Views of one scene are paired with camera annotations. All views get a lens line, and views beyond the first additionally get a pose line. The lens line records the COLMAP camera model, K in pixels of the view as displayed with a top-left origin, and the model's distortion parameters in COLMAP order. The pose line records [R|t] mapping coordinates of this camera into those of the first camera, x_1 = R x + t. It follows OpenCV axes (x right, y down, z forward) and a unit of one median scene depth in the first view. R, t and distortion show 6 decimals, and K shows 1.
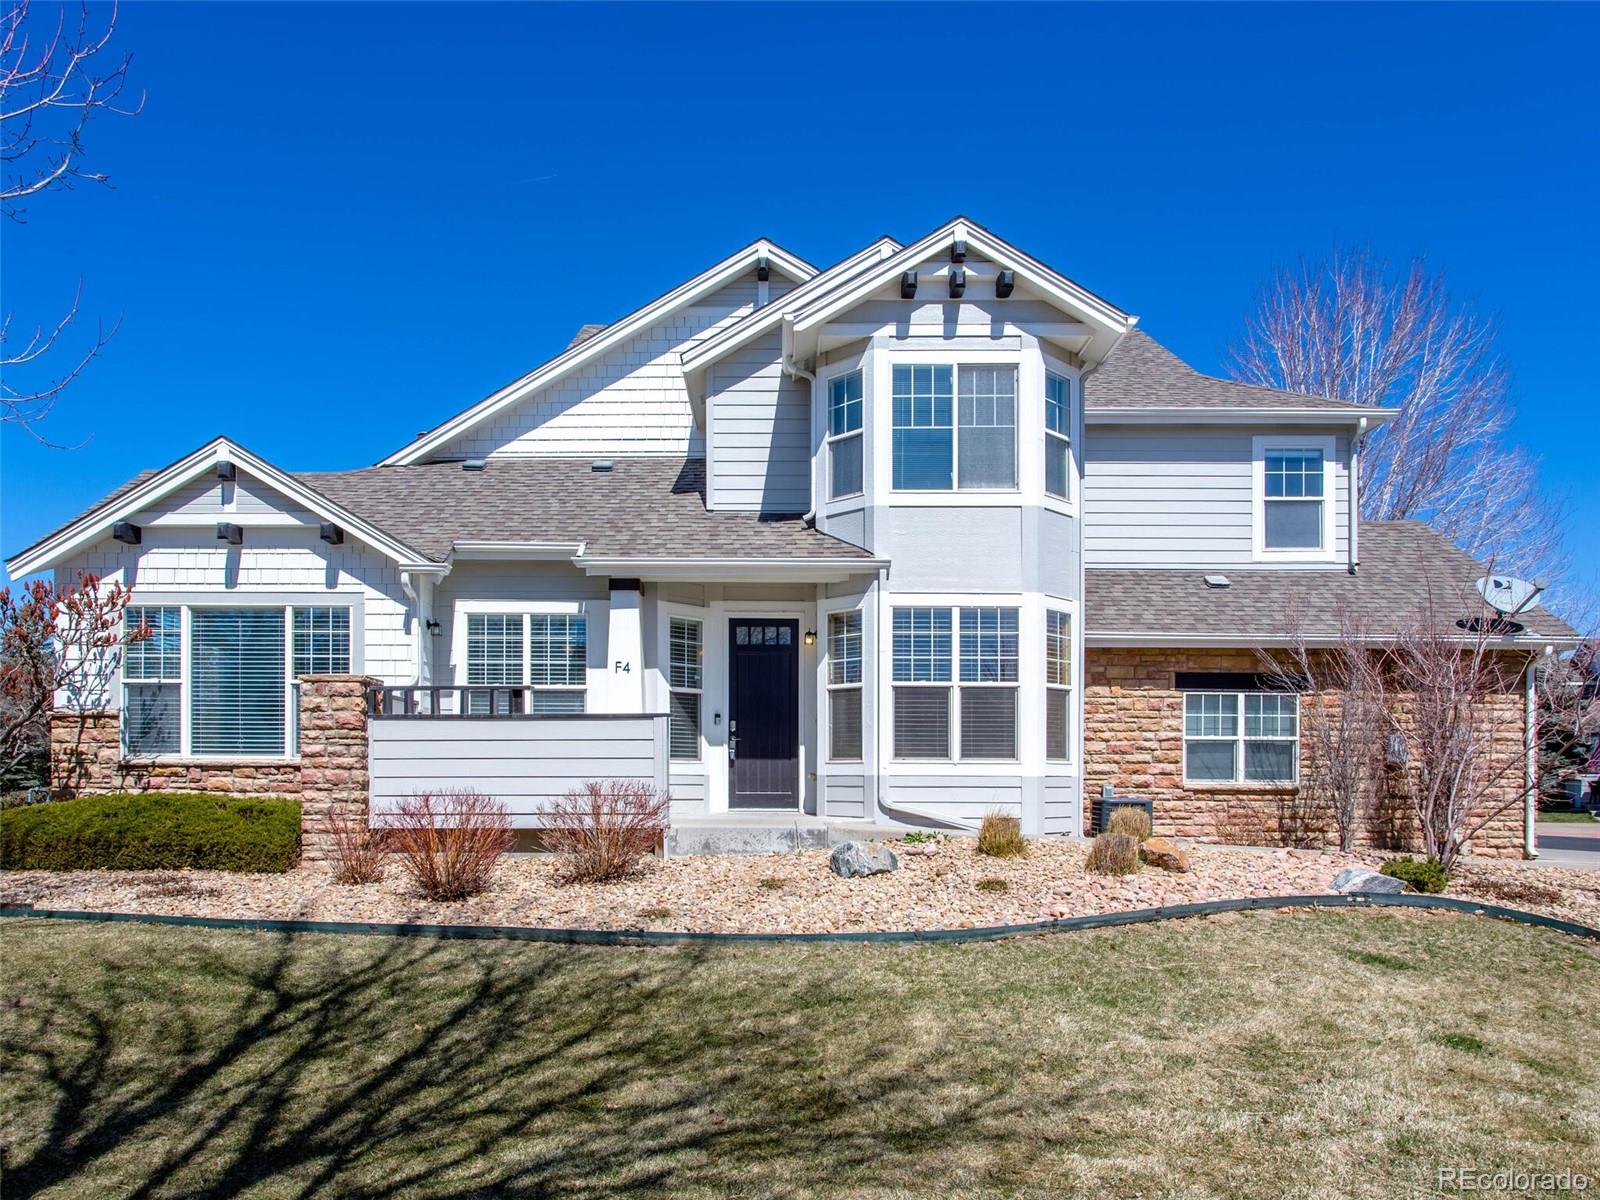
lens RADIAL K [[1018.0, 0, 800.0], [0, 1018.0, 634.8], [0, 0, 1]] dist [-0.008557, 0.000663]
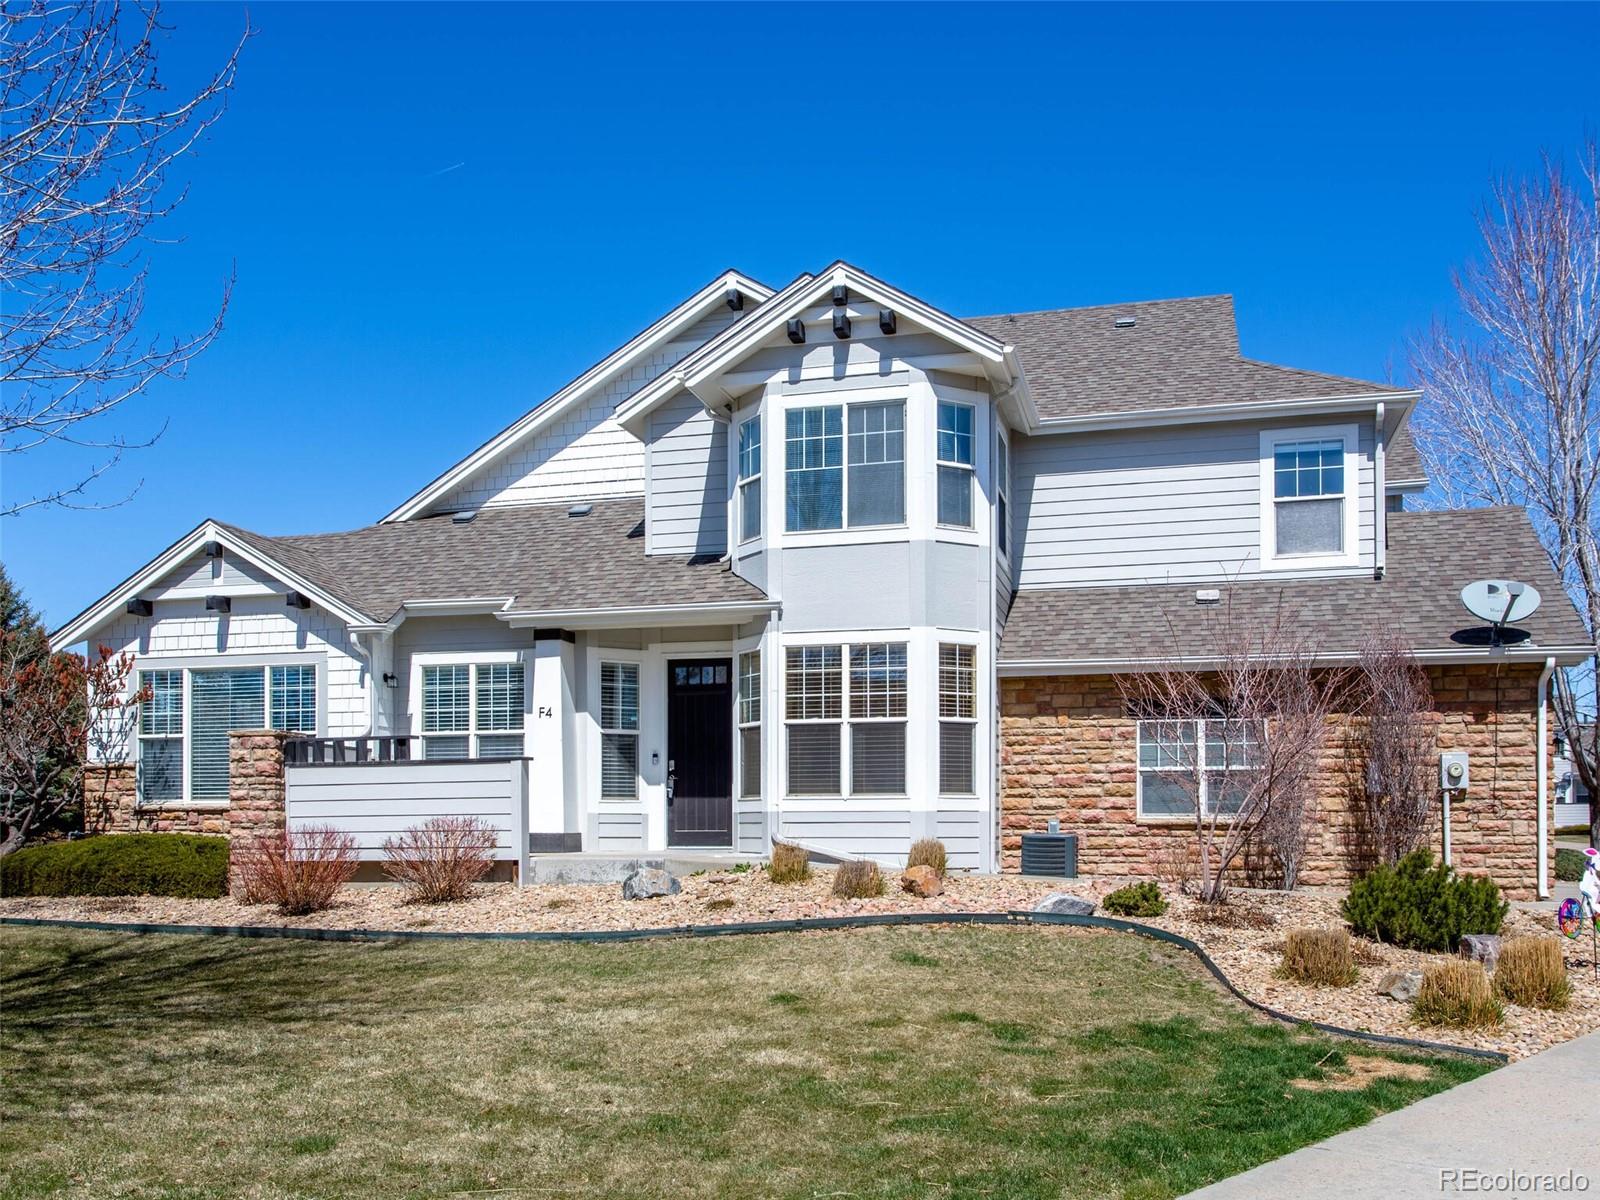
lens RADIAL K [[1255.0, 0, 800.0], [0, 1255.0, 600.0], [0, 0, 1]] dist [0.002659, -0.002244]
pose [[0.975768, -0.046677, -0.213769, 0.366185], [0.038681, 0.998392, -0.041441, -0.020623], [0.215360, 0.032168, 0.976005, -0.225297]]
